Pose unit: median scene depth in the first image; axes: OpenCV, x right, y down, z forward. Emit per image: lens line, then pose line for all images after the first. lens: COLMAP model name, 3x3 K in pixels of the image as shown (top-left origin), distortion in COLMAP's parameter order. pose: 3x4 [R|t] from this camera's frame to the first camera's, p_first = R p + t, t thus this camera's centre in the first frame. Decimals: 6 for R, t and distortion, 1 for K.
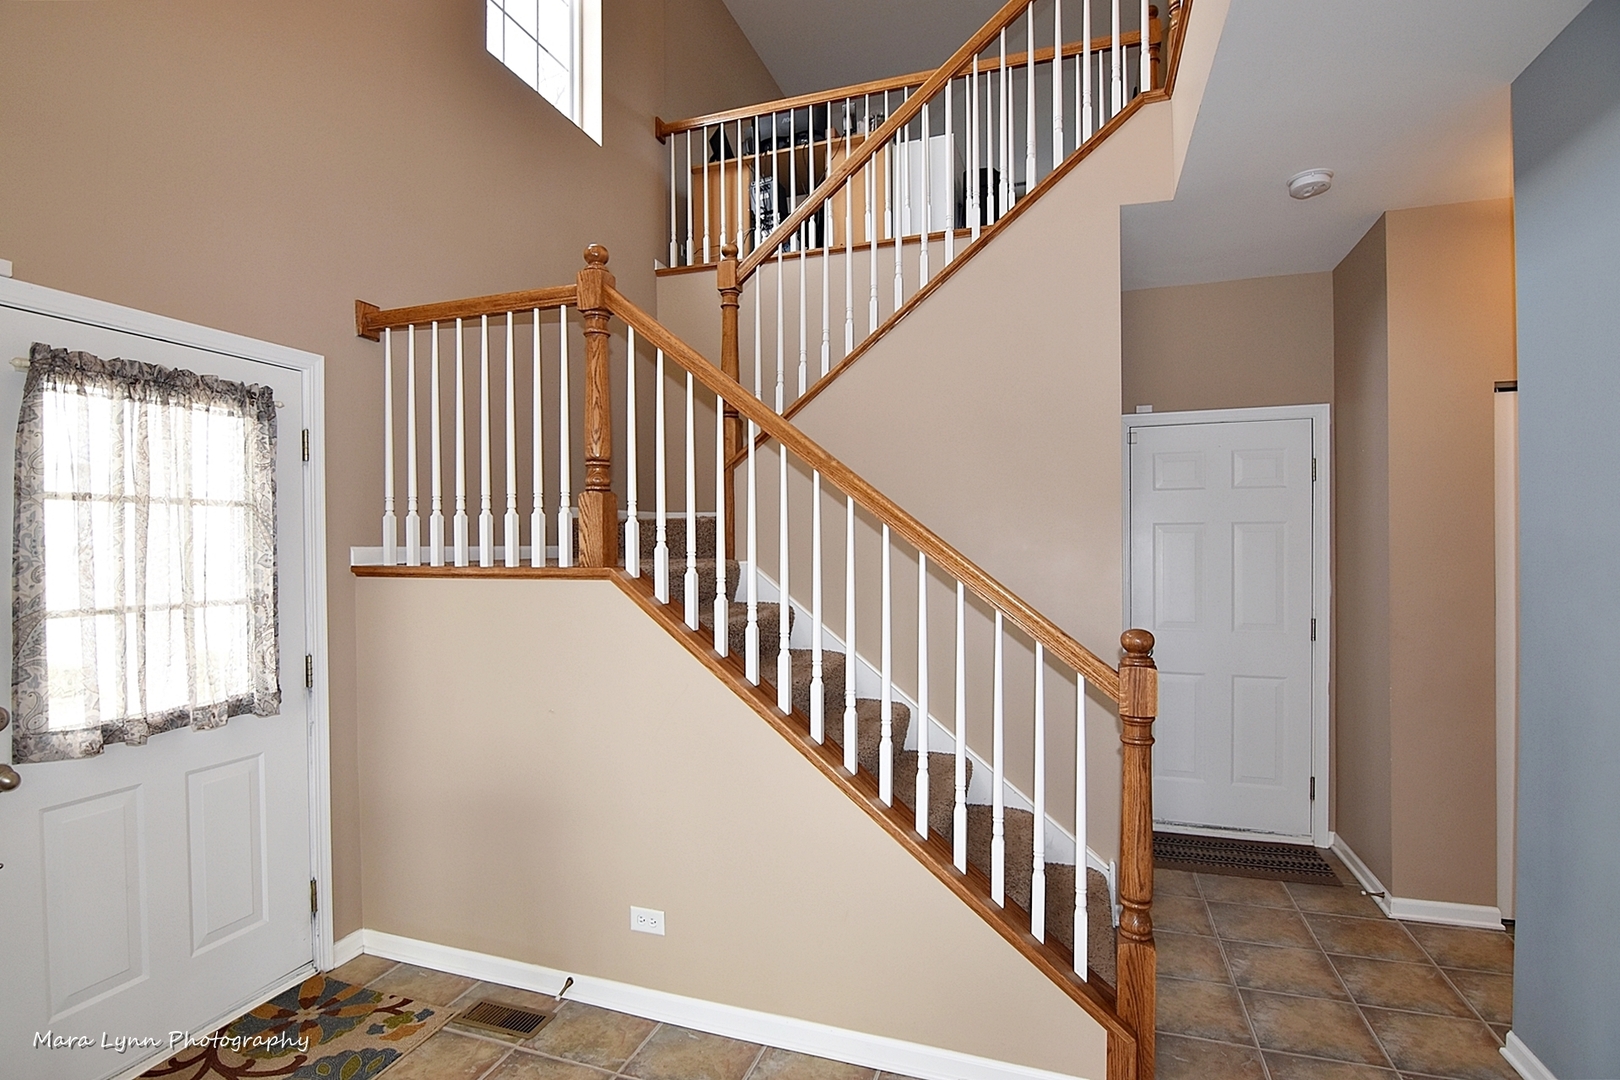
lens RADIAL K [[784.8, 0, 815.3], [0, 784.8, 551.7], [0, 0, 1]] dist [-0.008974, -0.007451]
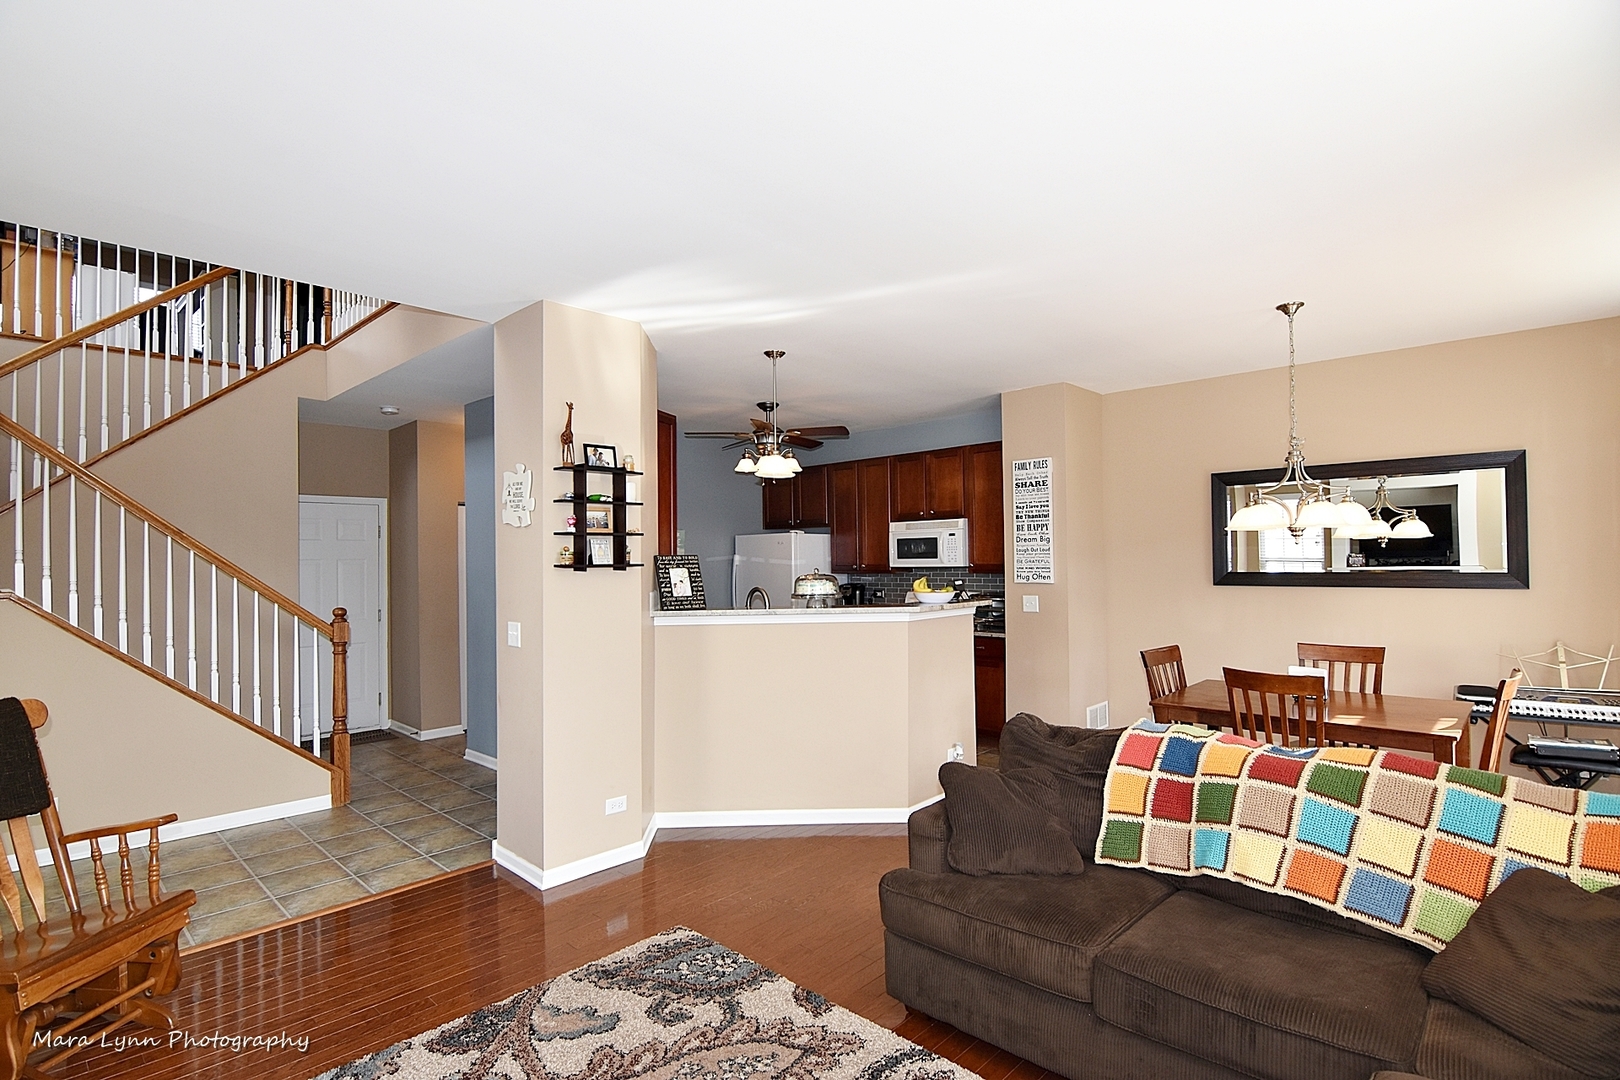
lens RADIAL K [[784.8, 0, 799.7], [0, 784.8, 549.7], [0, 0, 1]] dist [-0.008974, -0.007451]
pose [[0.430242, 0.012242, 0.902630, -0.945400], [0.016014, 0.999647, -0.021191, -0.007629], [-0.902571, 0.023572, 0.429895, -1.097707]]
